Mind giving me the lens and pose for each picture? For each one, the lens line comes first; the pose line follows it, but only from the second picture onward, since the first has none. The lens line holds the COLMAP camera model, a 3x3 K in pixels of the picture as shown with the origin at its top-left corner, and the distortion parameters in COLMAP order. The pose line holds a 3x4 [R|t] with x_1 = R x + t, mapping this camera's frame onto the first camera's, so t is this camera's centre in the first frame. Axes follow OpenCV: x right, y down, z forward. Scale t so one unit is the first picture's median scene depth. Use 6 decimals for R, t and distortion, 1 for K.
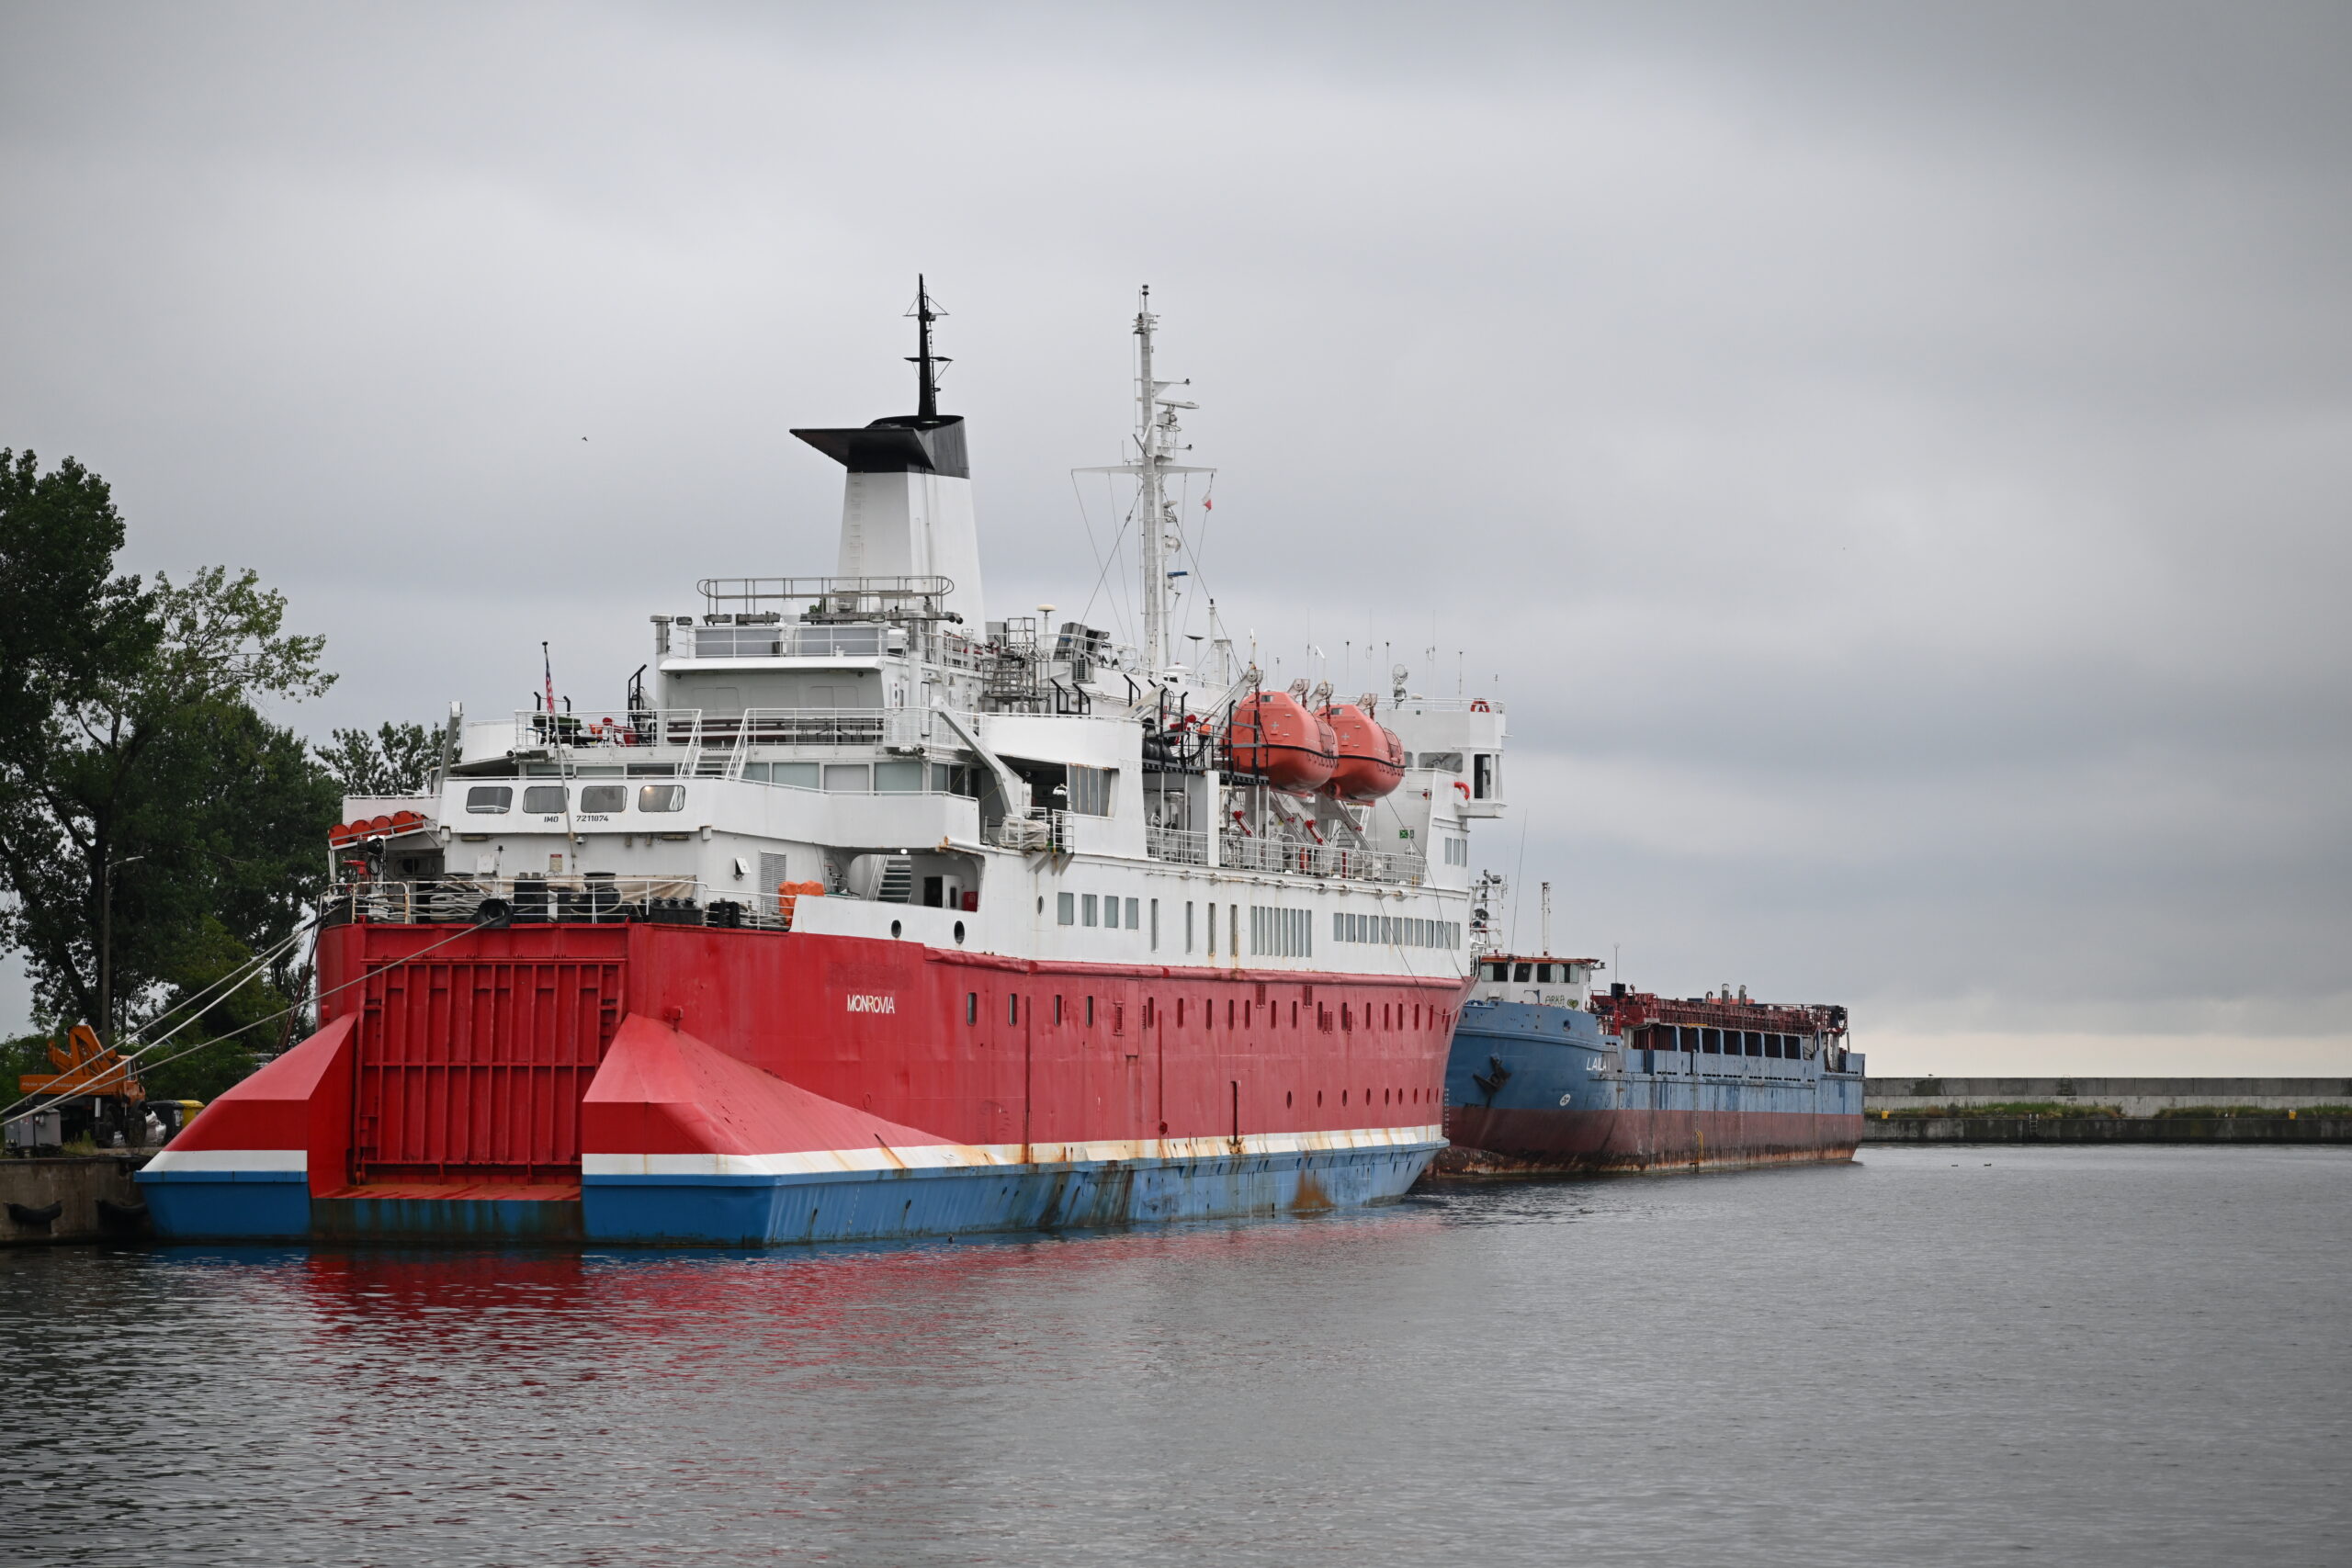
lens RADIAL K [[8223.4, 0, 1176.0], [0, 8223.4, 784.0], [0, 0, 1]] dist [0.018728, 0.672651]
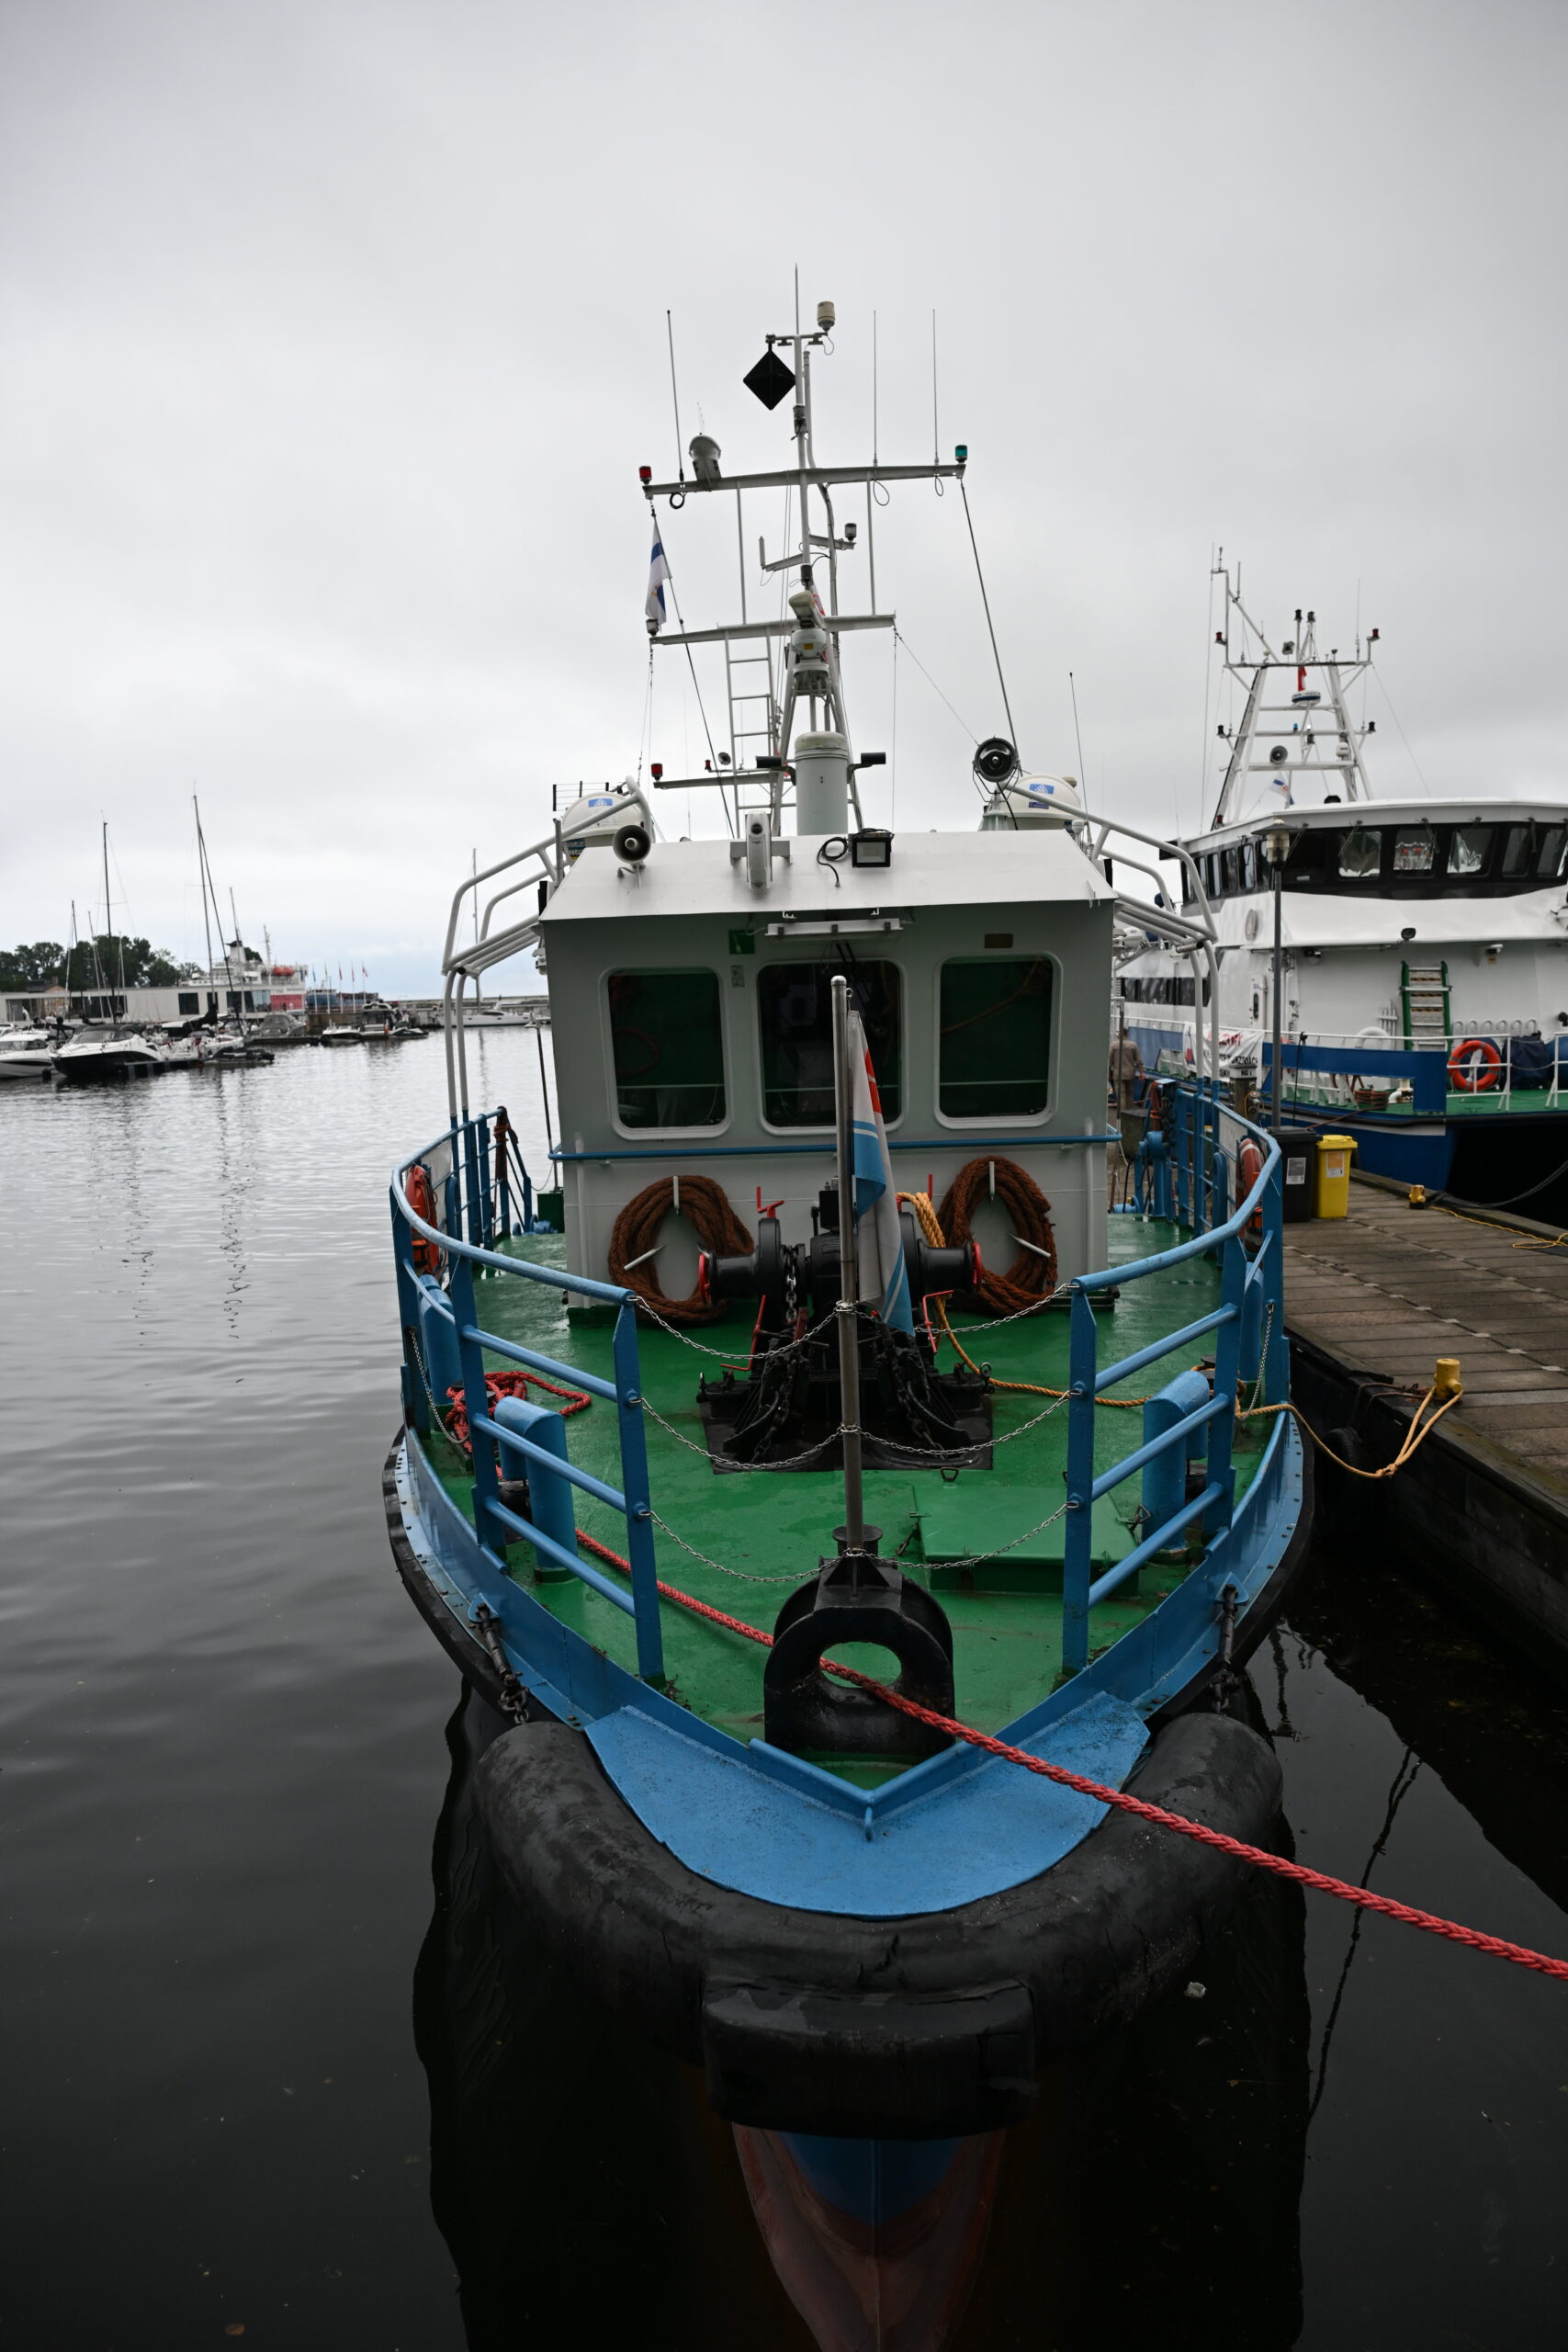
lens RADIAL K [[1546.5, 0, 784.0], [0, 1546.5, 1176.0], [0, 0, 1]] dist [-0.011895, 0.003784]
pose [[0.960485, -0.063635, 0.270961, 0.086334], [0.022325, 0.987991, 0.152893, -0.036617], [-0.277436, -0.140803, 0.950370, -1.144445]]
